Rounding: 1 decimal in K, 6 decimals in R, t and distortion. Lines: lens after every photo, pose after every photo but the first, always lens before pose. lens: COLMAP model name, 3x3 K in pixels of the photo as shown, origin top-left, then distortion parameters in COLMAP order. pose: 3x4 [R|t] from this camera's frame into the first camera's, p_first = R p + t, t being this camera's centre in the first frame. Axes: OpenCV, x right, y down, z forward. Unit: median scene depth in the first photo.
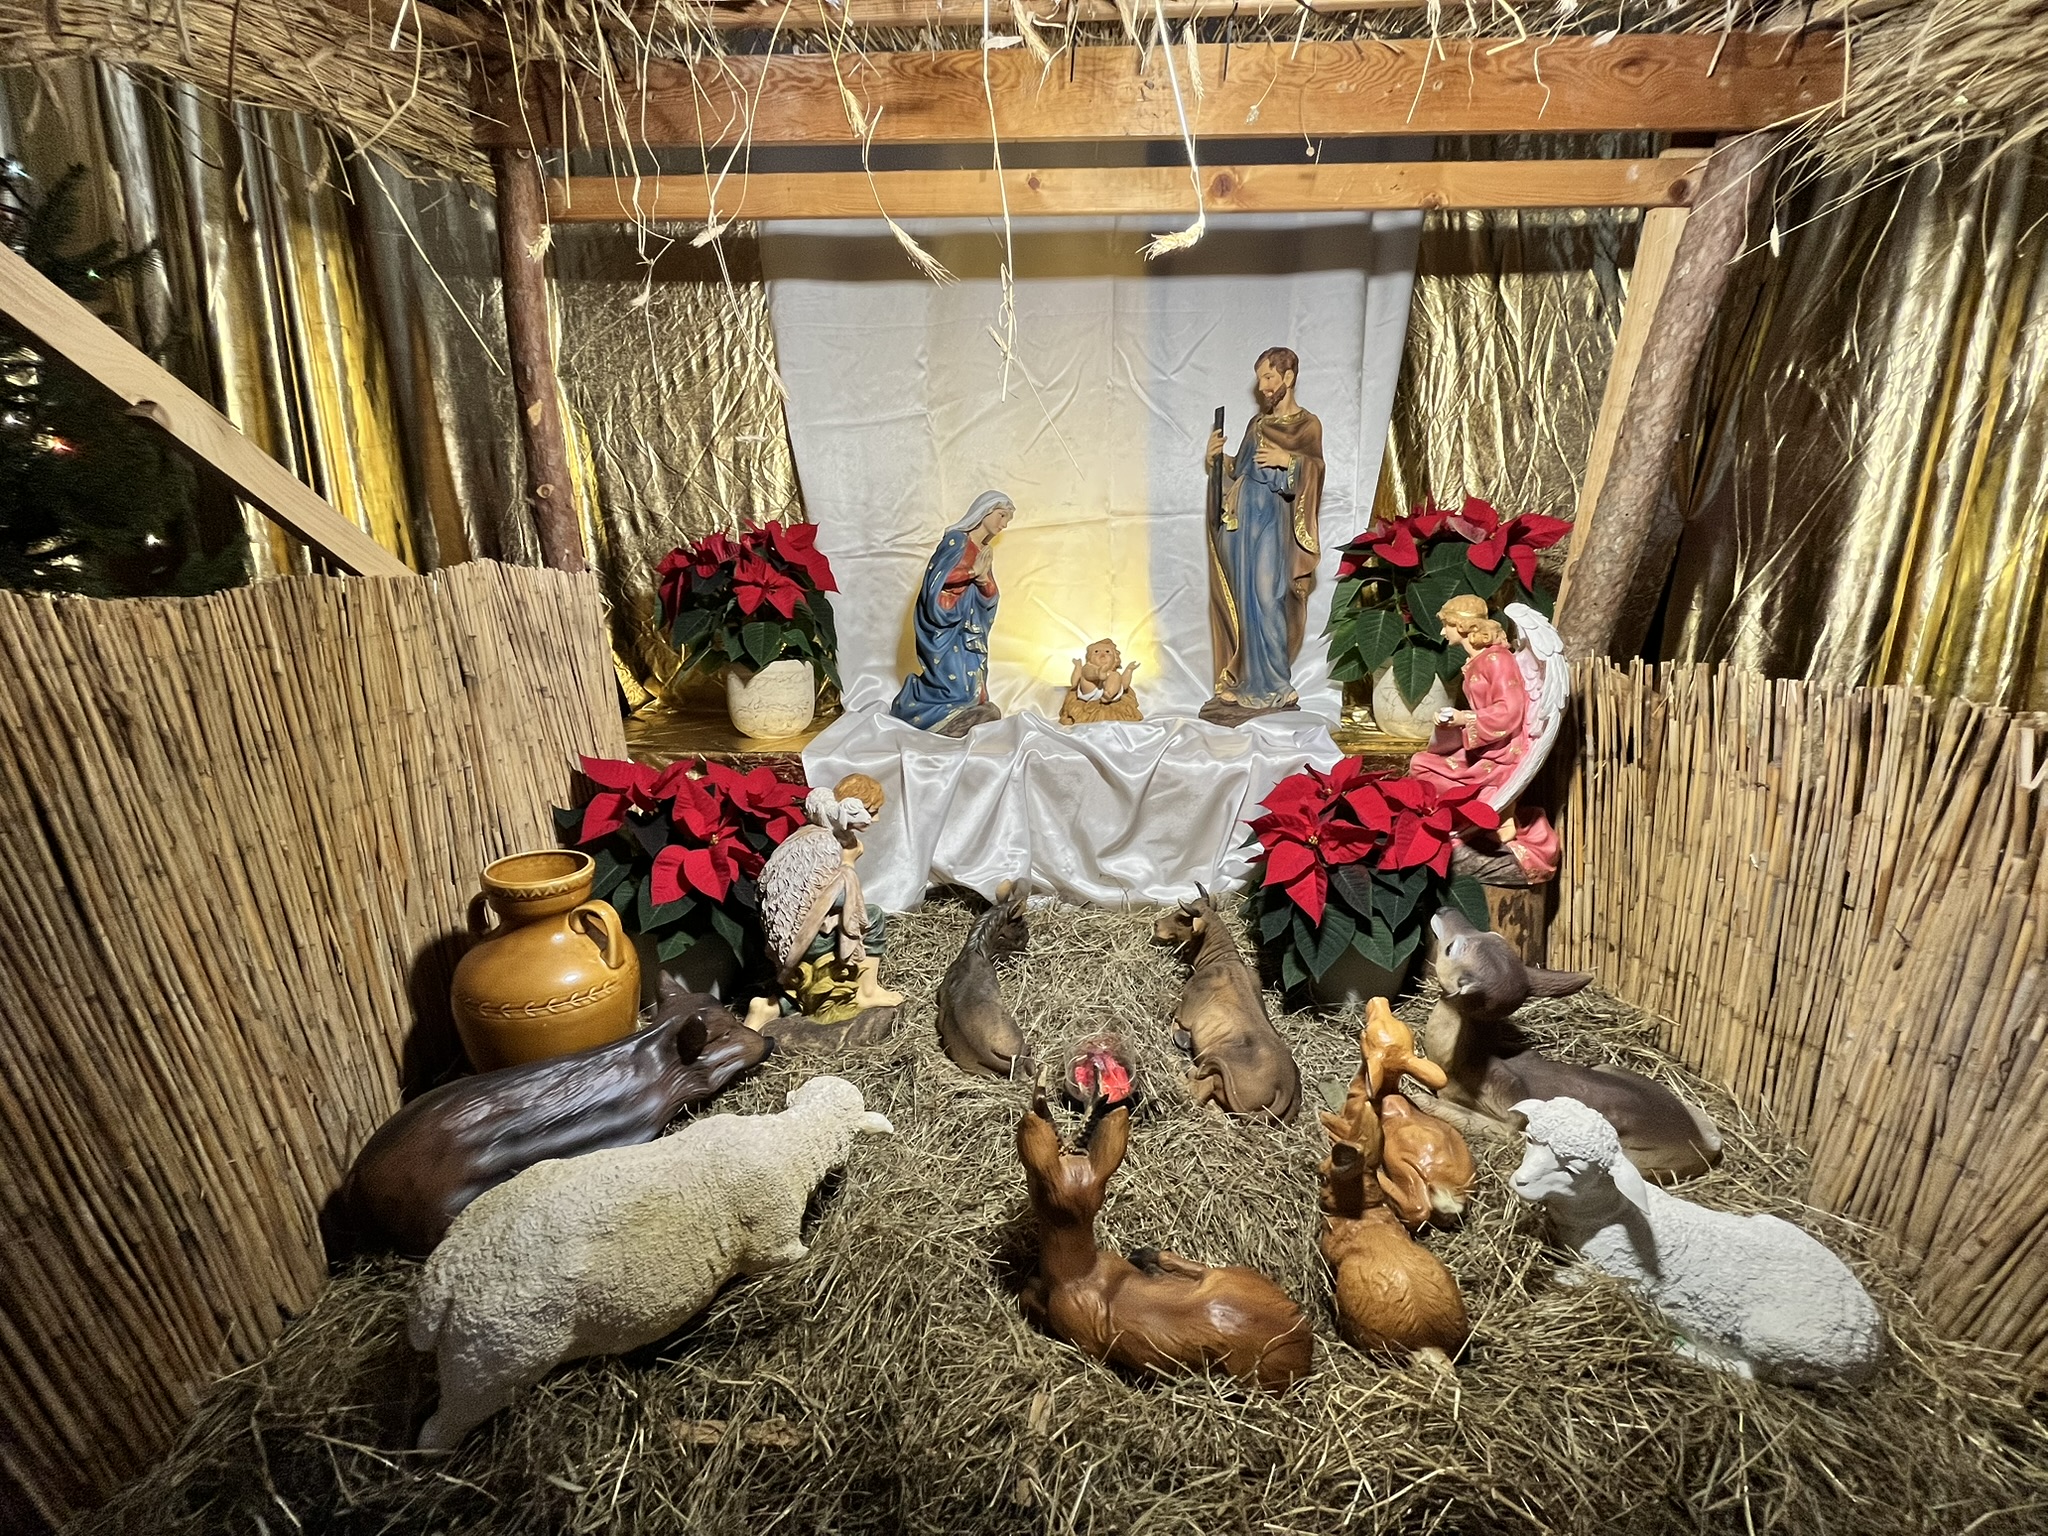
lens RADIAL K [[823.4, 0, 1018.6], [0, 823.4, 780.5], [0, 0, 1]] dist [-0.003062, -0.000622]
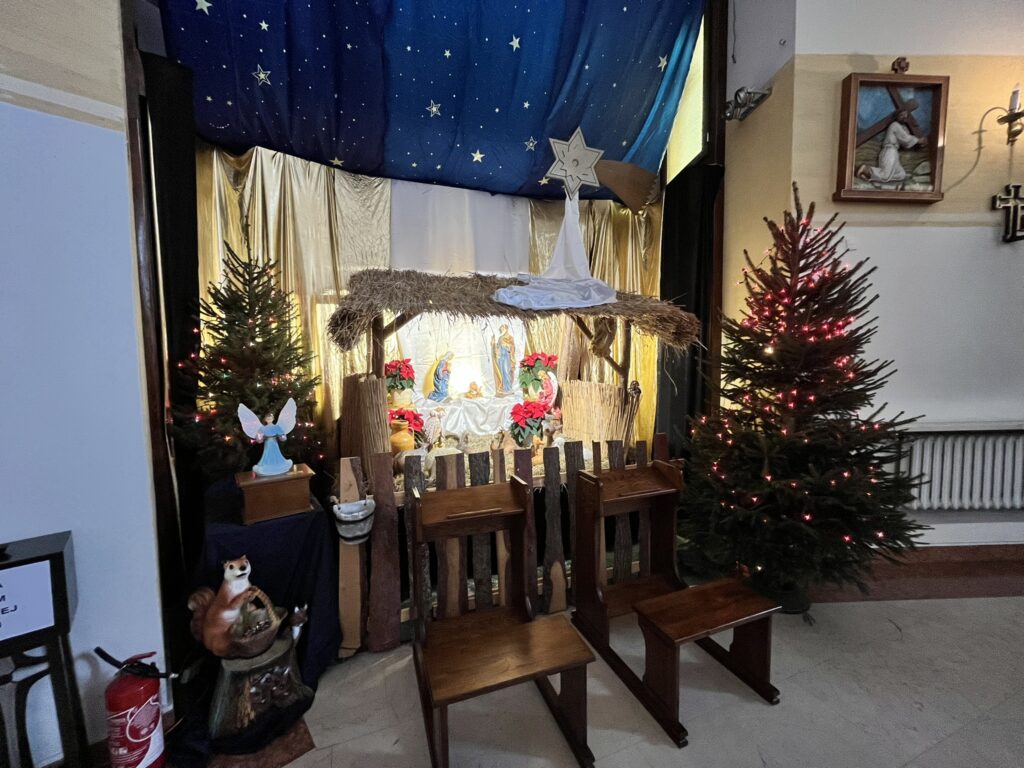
lens RADIAL K [[411.7, 0, 513.6], [0, 411.7, 383.9], [0, 0, 1]] dist [-0.003062, -0.000622]
pose [[0.930246, -0.039878, 0.364762, -0.591052], [0.105435, 0.981205, -0.161619, 0.265940], [-0.351461, 0.188804, 0.916967, -1.327327]]
